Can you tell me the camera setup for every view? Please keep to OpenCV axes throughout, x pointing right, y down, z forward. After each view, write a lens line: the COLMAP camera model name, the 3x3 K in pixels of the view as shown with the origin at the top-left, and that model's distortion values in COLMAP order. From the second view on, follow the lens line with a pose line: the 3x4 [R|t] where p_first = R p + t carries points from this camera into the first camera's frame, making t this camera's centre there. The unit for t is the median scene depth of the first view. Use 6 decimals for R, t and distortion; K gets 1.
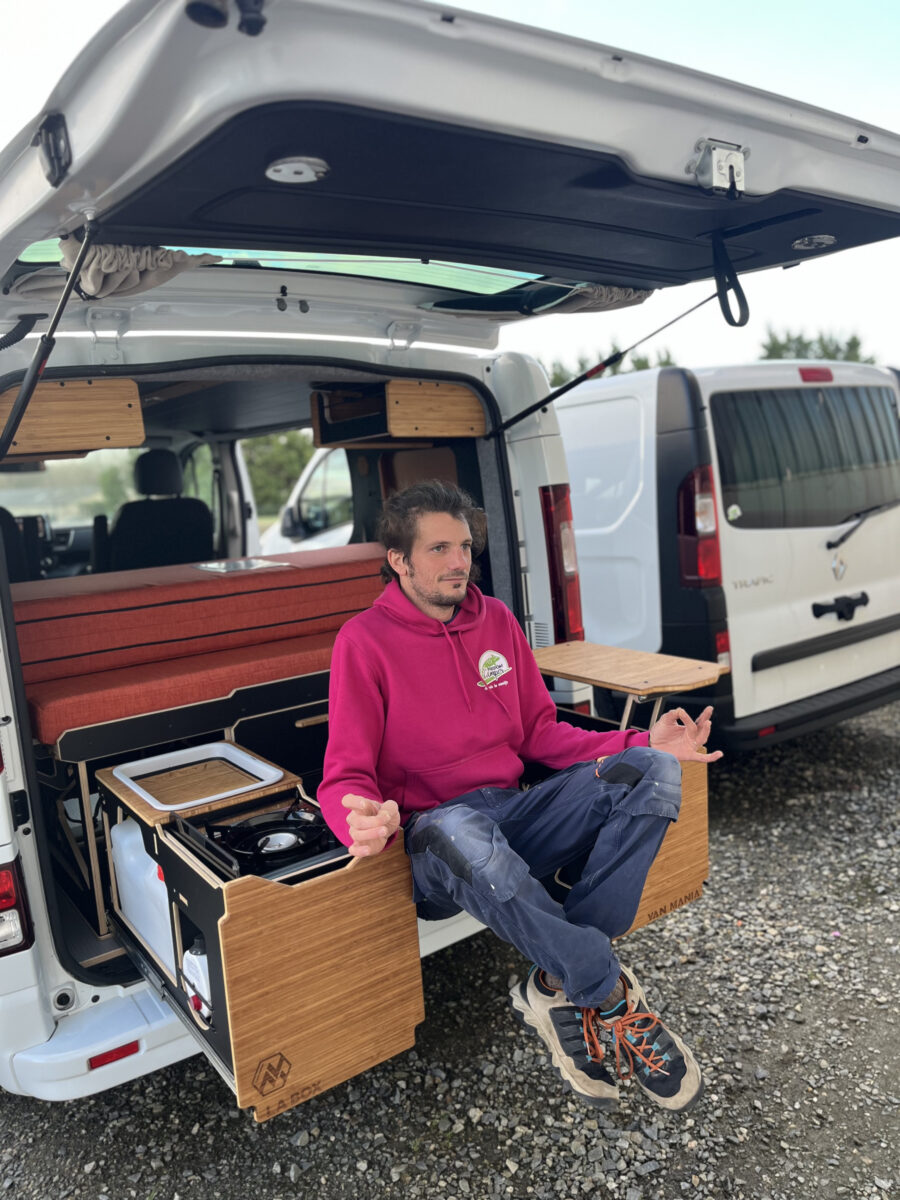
lens RADIAL K [[911.2, 0, 441.6], [0, 911.2, 598.0], [0, 0, 1]] dist [0.026465, -0.042997]
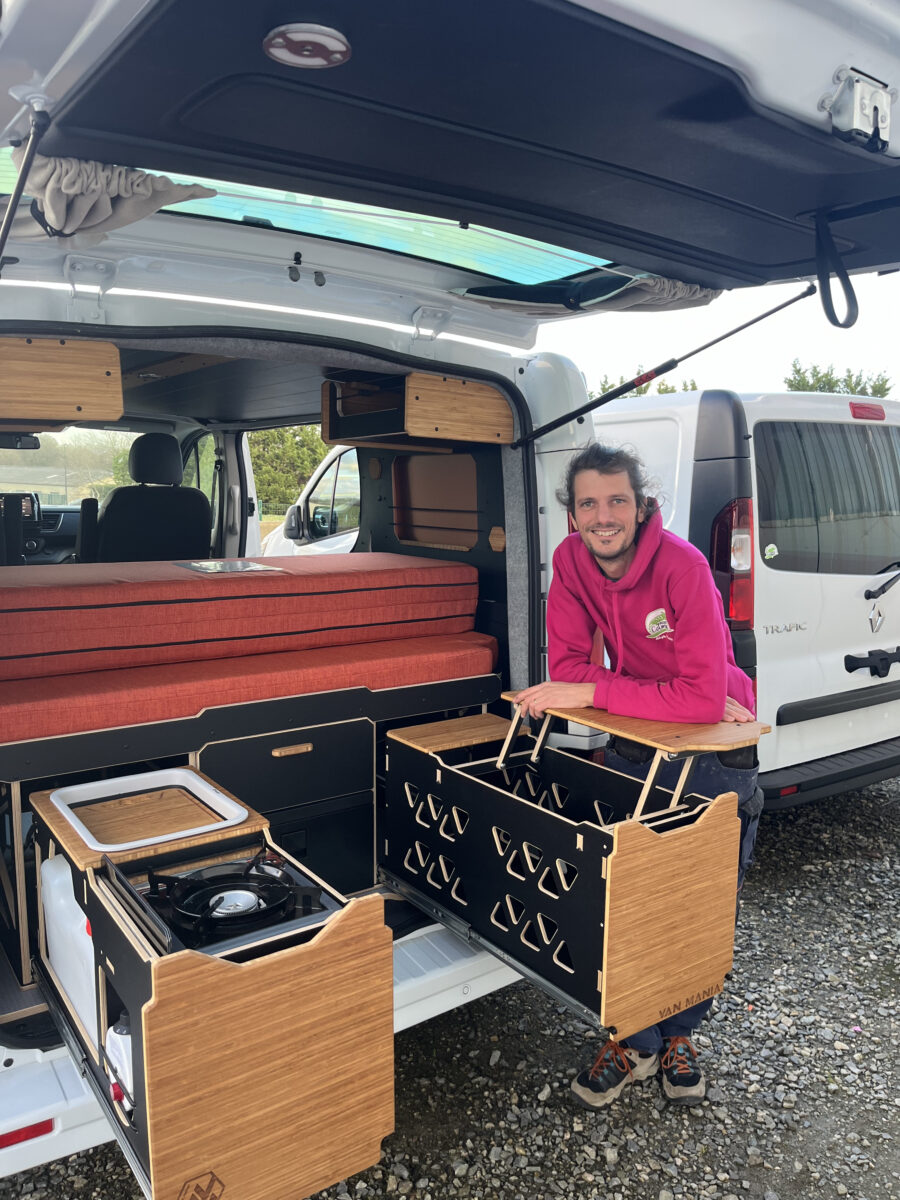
lens RADIAL K [[911.2, 0, 455.1], [0, 911.2, 608.9], [0, 0, 1]] dist [0.026465, -0.042997]
pose [[0.996749, 0.080016, 0.009414, -0.004191], [-0.079994, 0.996792, -0.002667, -0.011586], [-0.009597, 0.001905, 0.999952, 0.121838]]
